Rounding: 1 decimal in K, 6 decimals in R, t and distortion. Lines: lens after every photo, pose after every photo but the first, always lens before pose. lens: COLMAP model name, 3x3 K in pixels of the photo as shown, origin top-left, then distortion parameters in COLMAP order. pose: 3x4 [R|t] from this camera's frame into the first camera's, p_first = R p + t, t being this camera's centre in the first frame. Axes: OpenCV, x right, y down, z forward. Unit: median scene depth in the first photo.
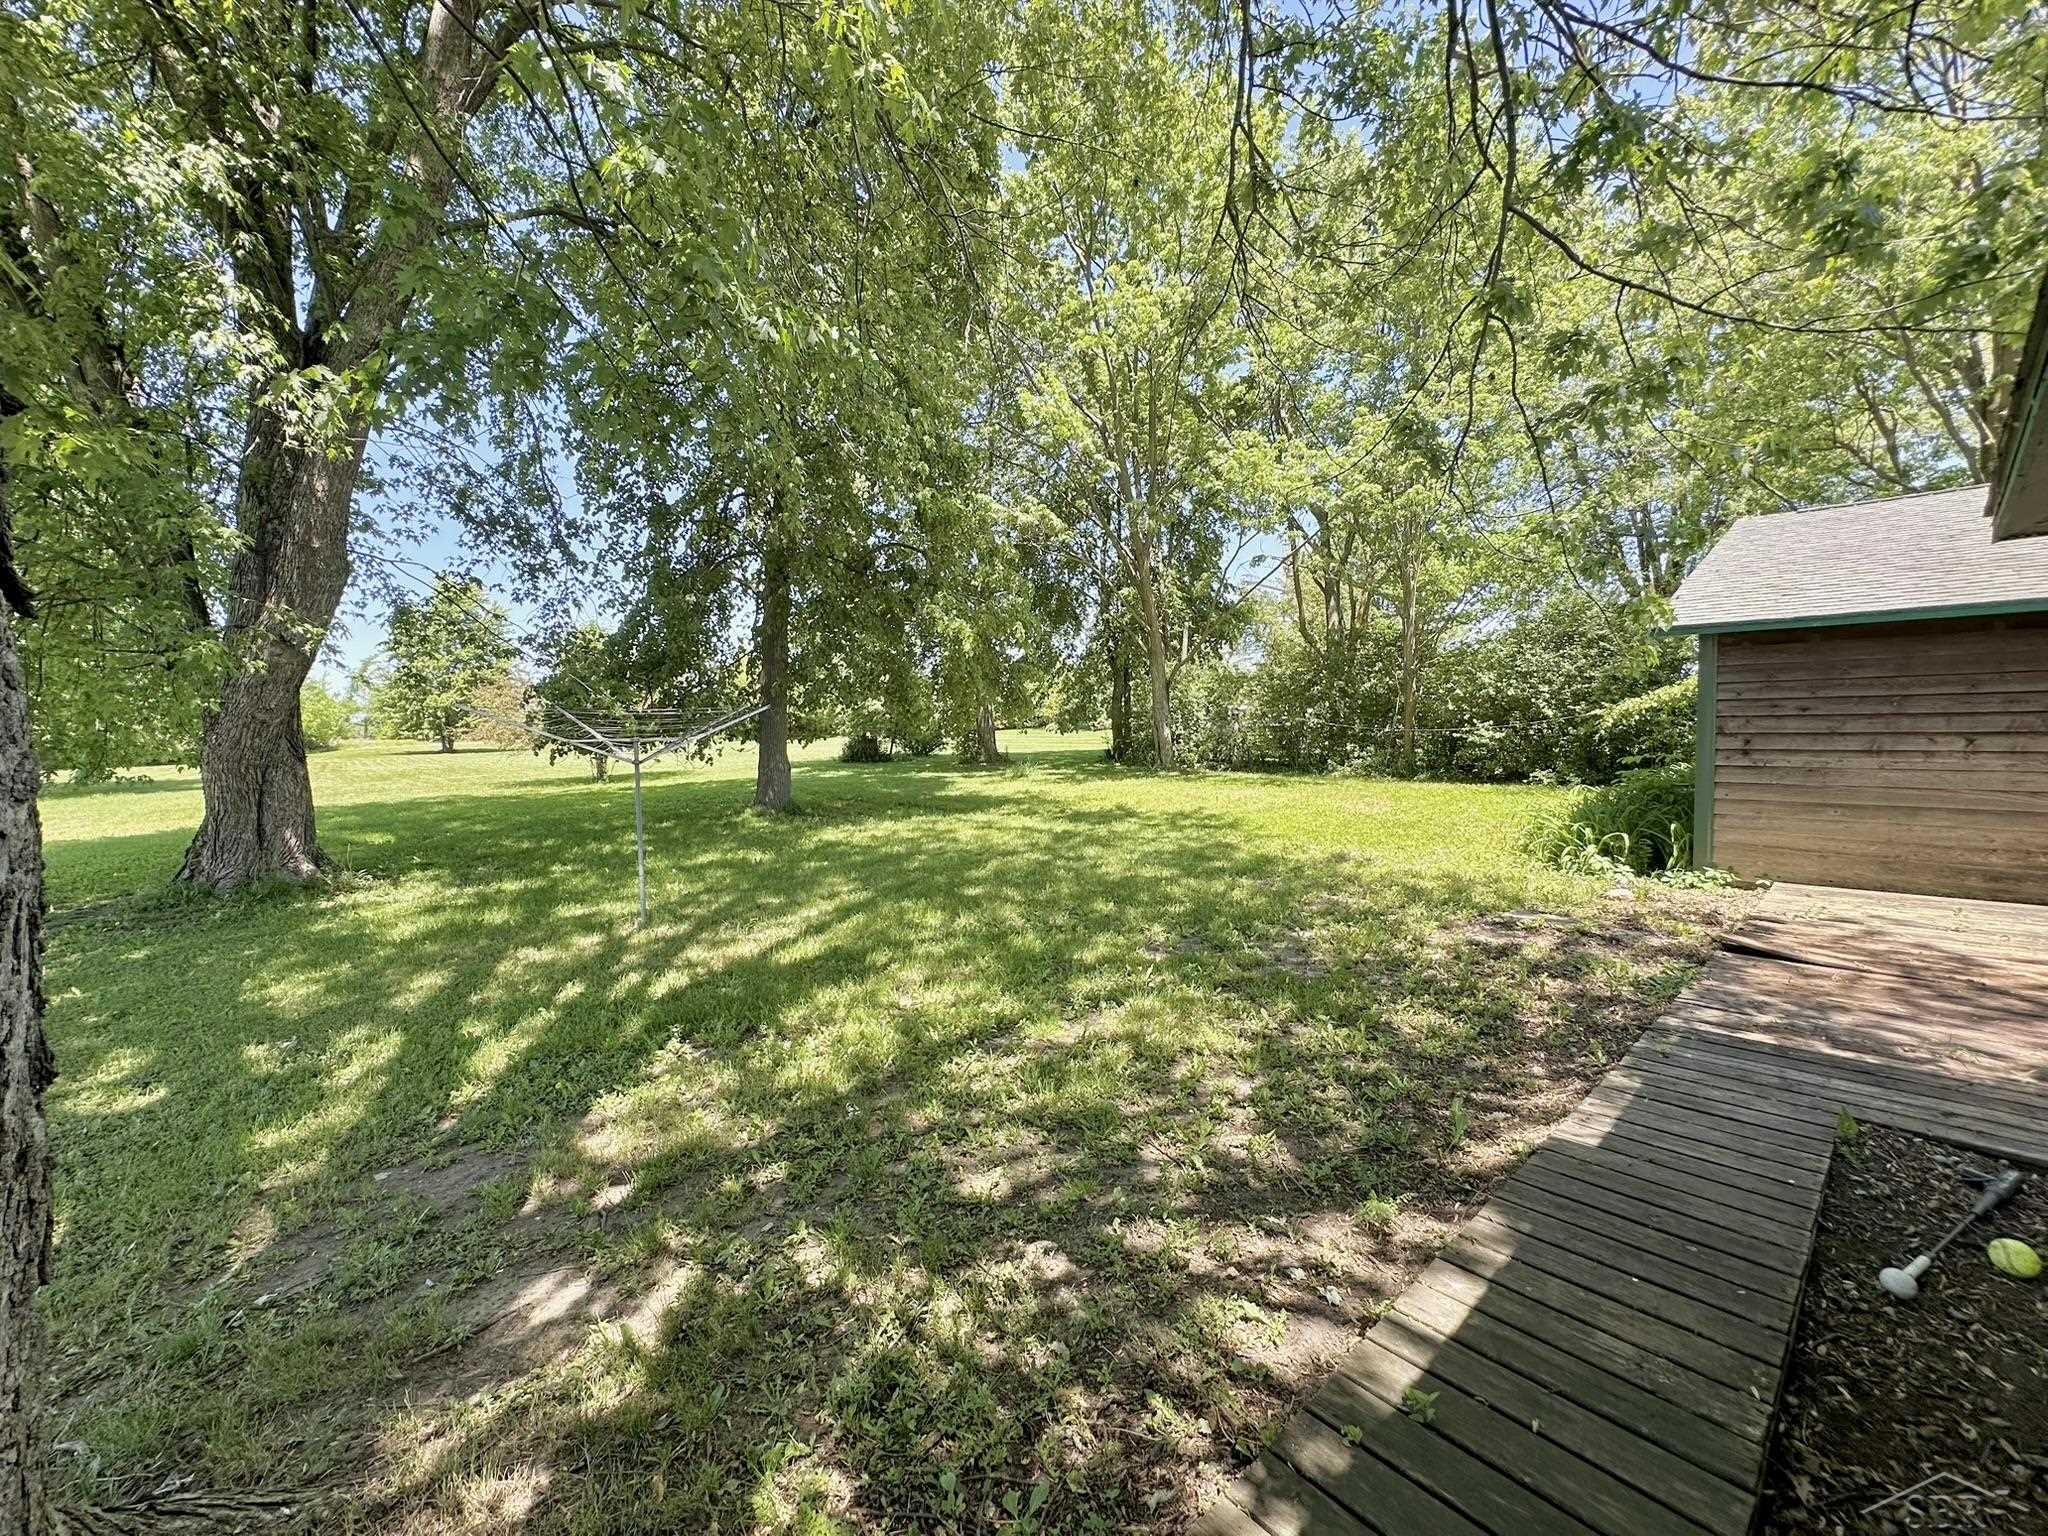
lens RADIAL K [[817.7, 0, 1034.4], [0, 817.7, 765.5], [0, 0, 1]] dist [0.003469, 0.000158]
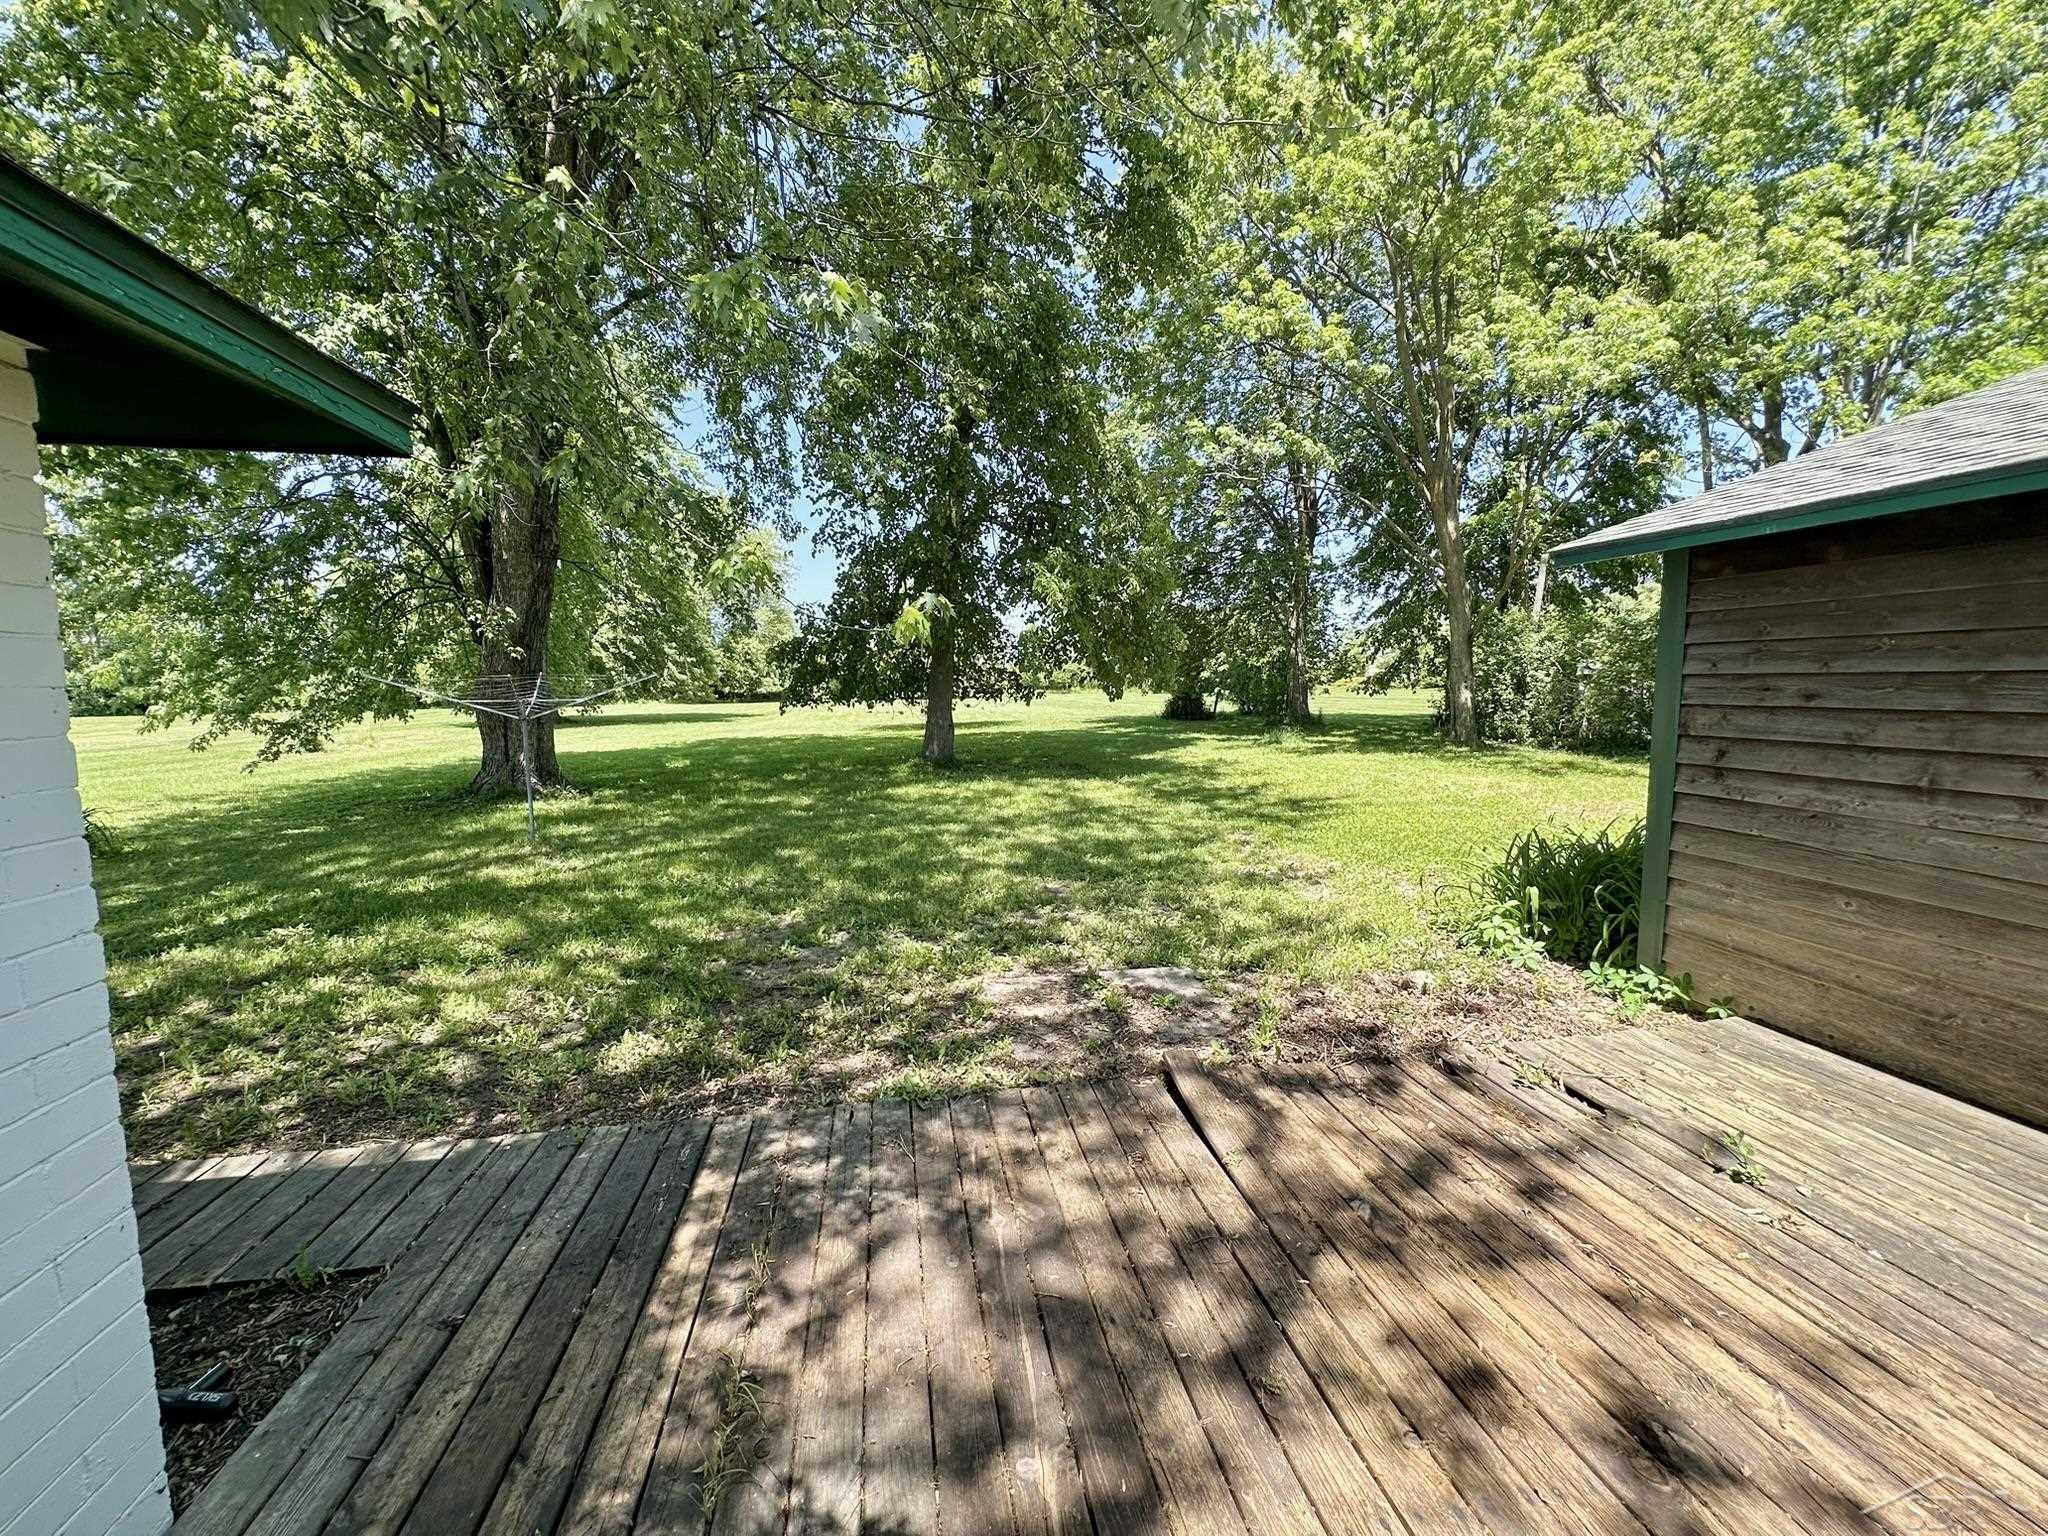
lens RADIAL K [[817.7, 0, 1023.0], [0, 817.7, 767.6], [0, 0, 1]] dist [0.003469, 0.000158]
pose [[0.838565, 0.063678, -0.541068, 0.795995], [-0.030862, 0.997103, 0.069519, -0.044450], [0.543927, -0.041598, 0.838101, 0.299218]]
